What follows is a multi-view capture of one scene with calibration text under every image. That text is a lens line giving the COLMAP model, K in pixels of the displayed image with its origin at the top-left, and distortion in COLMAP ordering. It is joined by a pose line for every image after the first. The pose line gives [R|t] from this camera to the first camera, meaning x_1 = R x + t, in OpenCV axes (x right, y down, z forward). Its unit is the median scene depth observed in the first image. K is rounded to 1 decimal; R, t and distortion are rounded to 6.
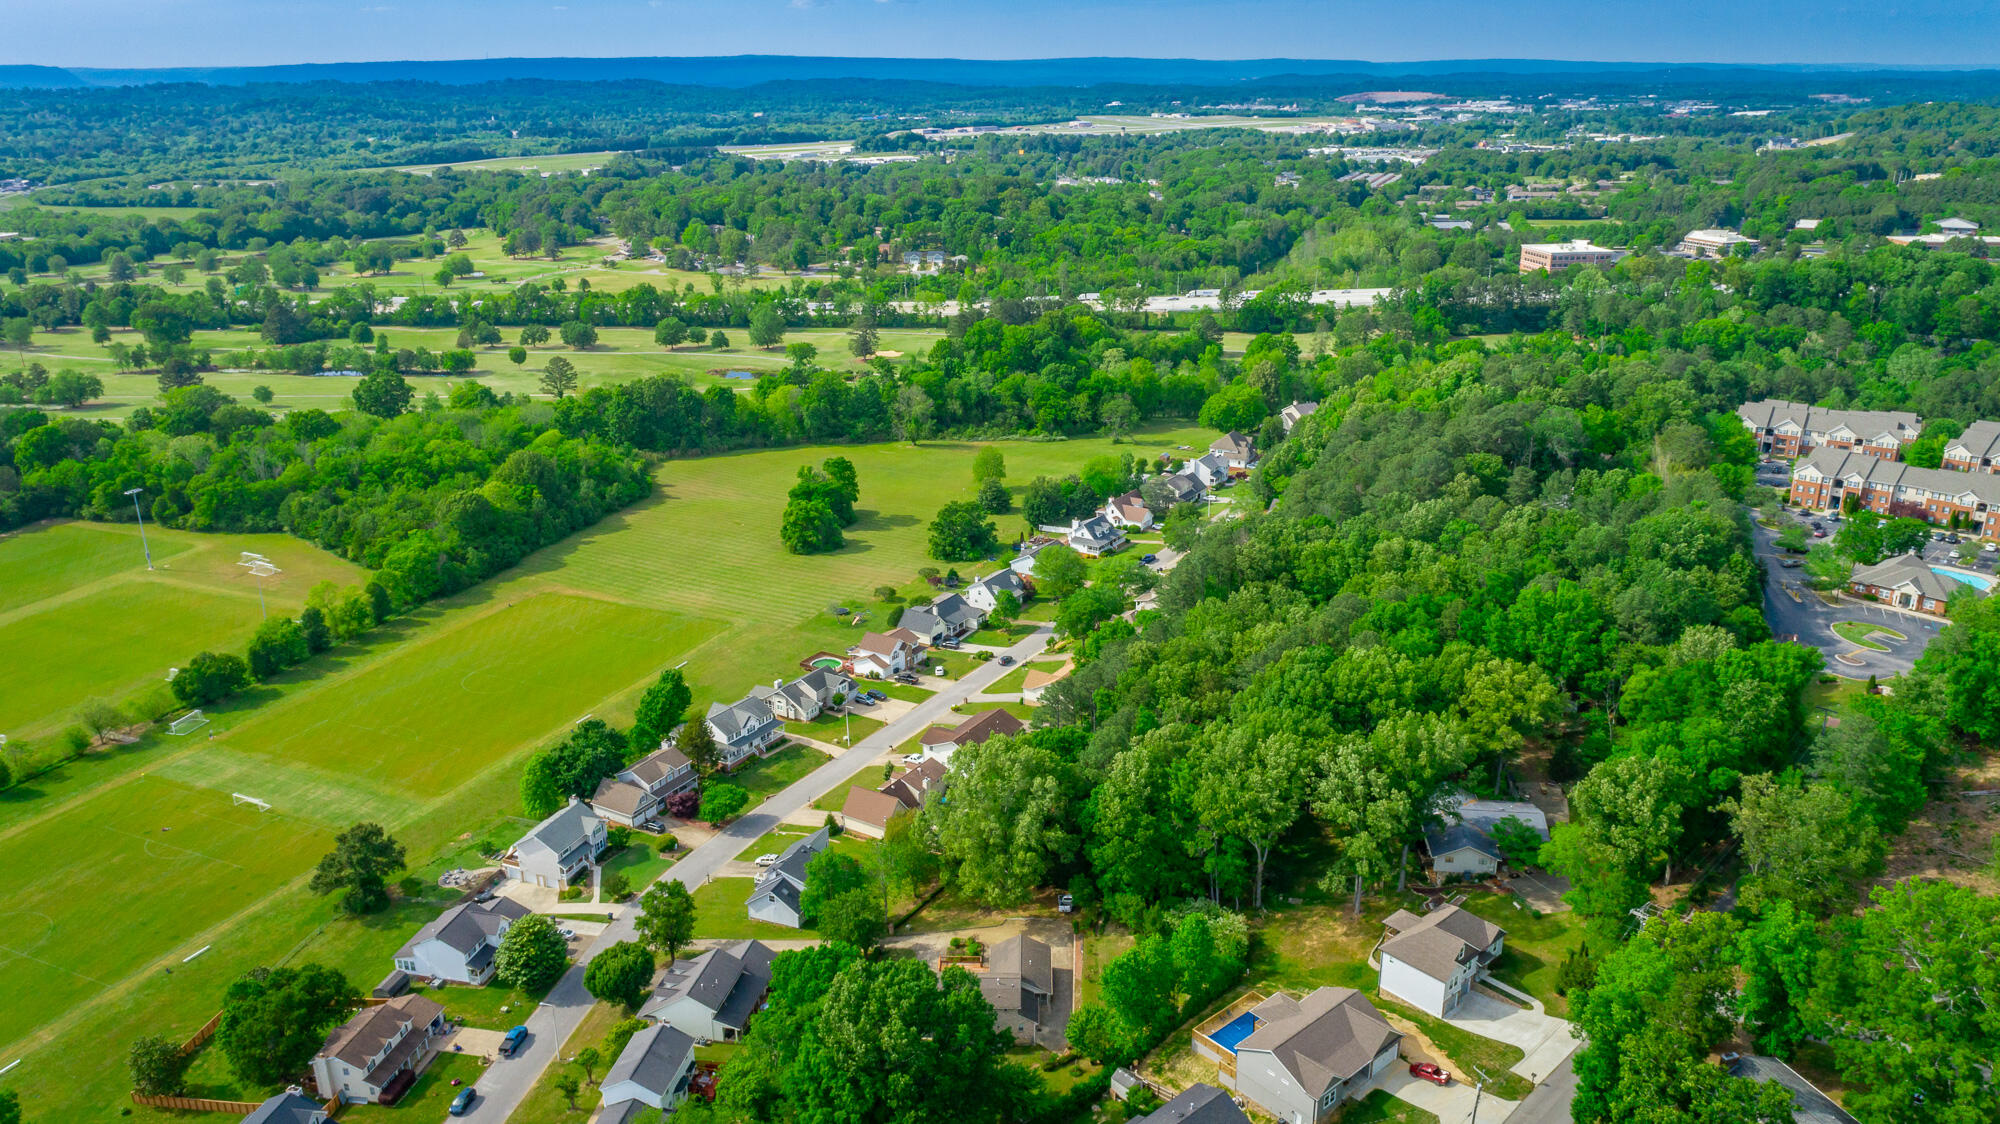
lens RADIAL K [[1386.7, 0, 1003.5], [0, 1386.7, 558.6], [0, 0, 1]] dist [-0.002369, 0.002331]
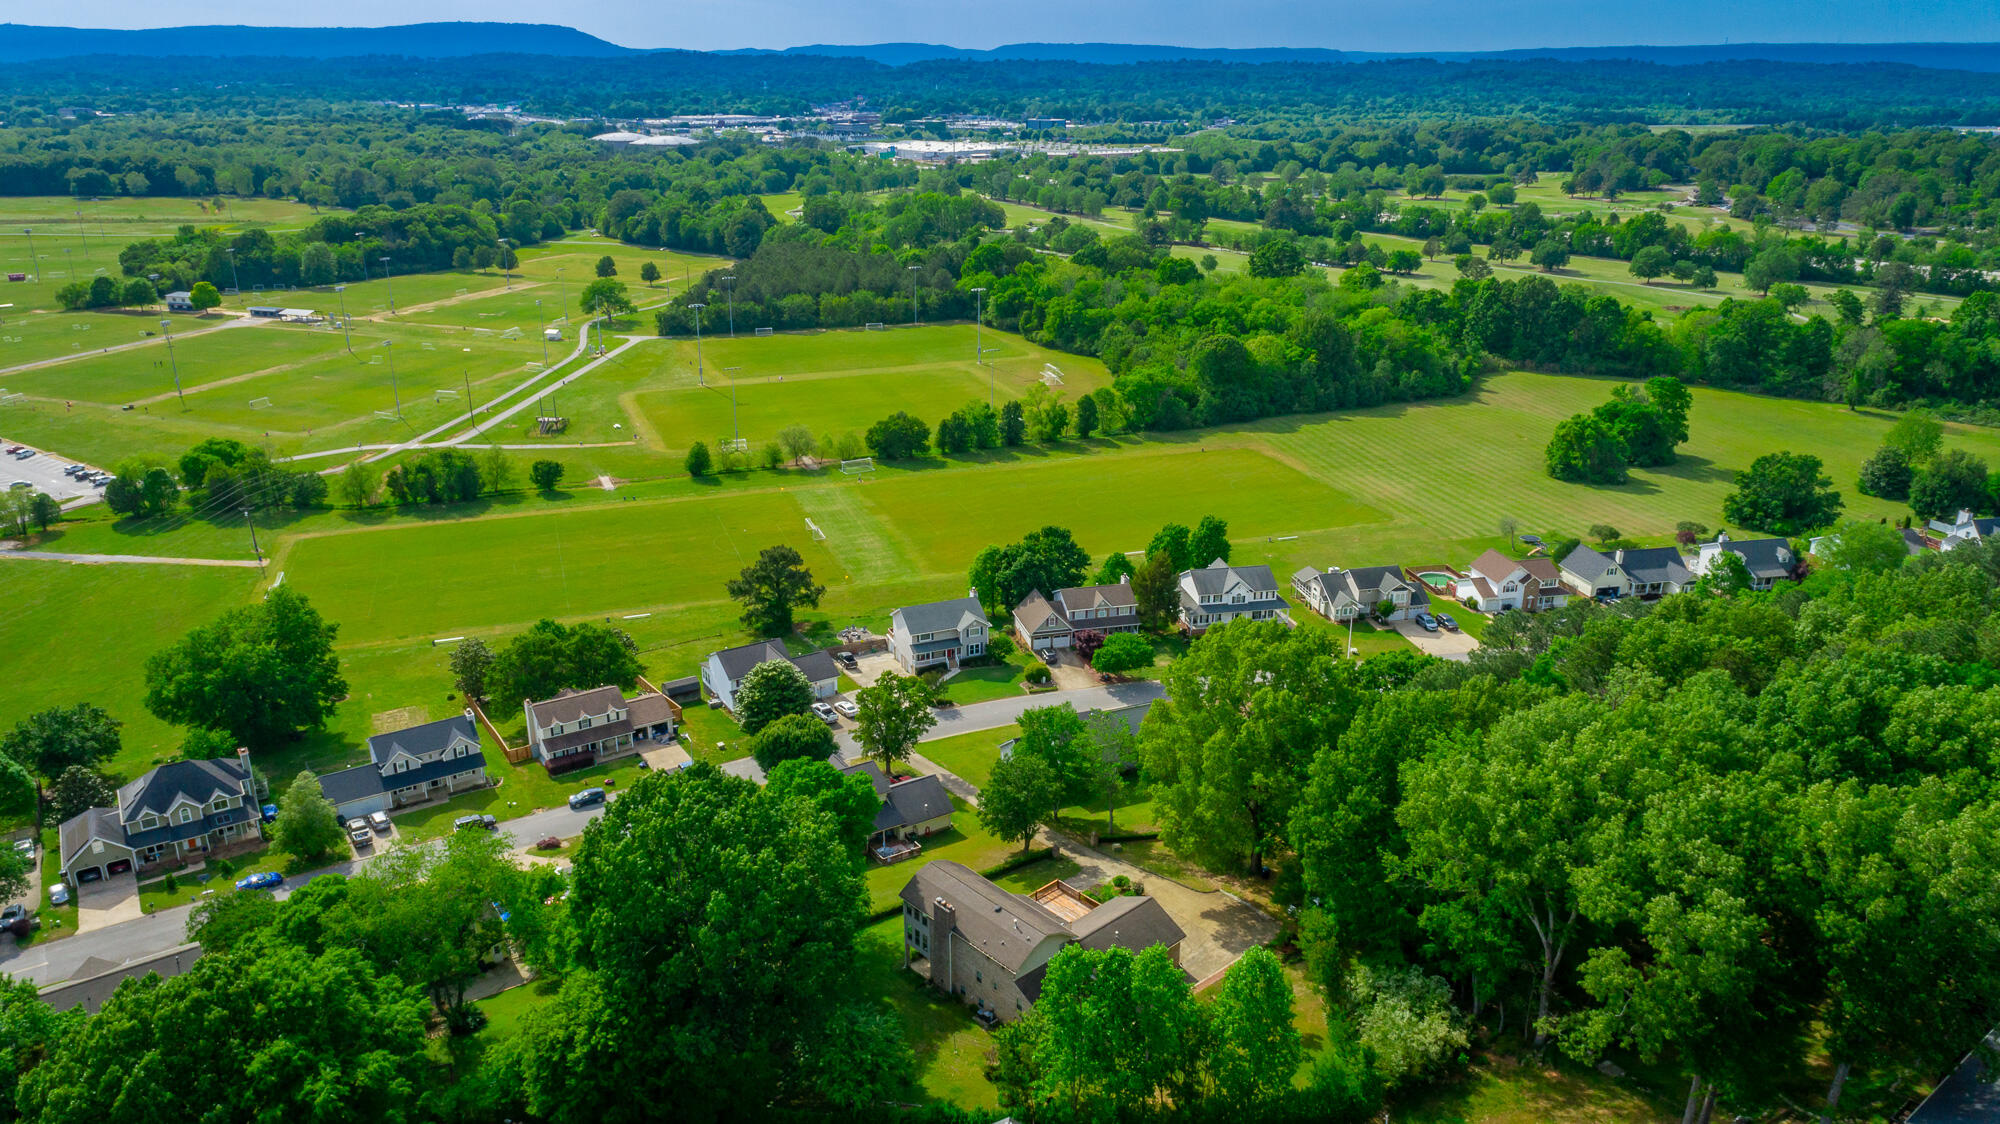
lens RADIAL K [[1354.6, 0, 1025.6], [0, 1354.6, 564.2], [0, 0, 1]] dist [-0.006063, -0.001322]
pose [[0.701085, 0.253365, -0.666548, 0.227033], [-0.241811, 0.963835, 0.112027, 0.041957], [0.670826, 0.082638, 0.736996, 0.312083]]
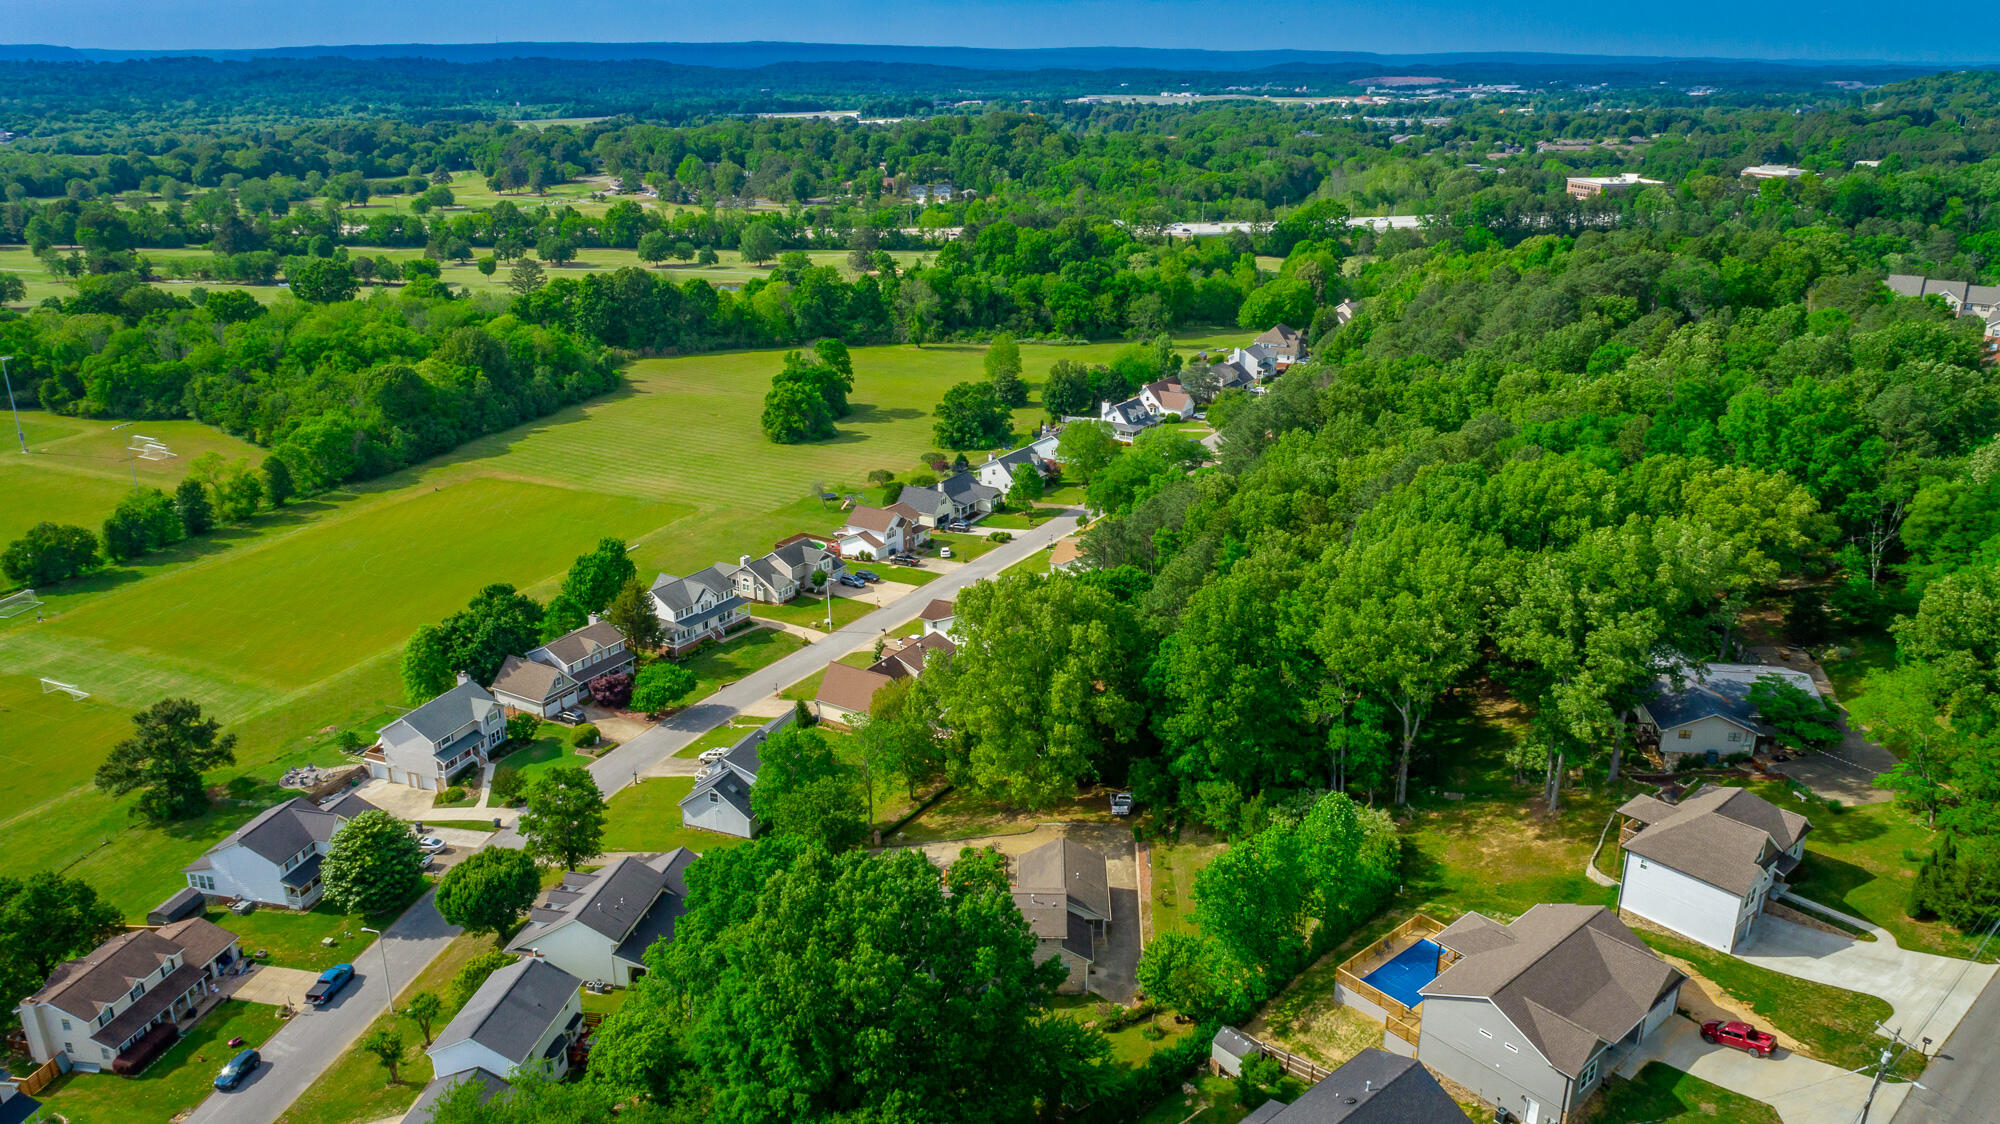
lens RADIAL K [[1374.8, 0, 994.9], [0, 1374.8, 560.0], [0, 0, 1]] dist [-0.000660, 0.003630]
pose [[0.999936, 0.005822, -0.009704, -0.009812], [-0.005728, 0.999937, 0.009639, 0.081187], [0.009759, -0.009582, 0.999906, 0.202756]]
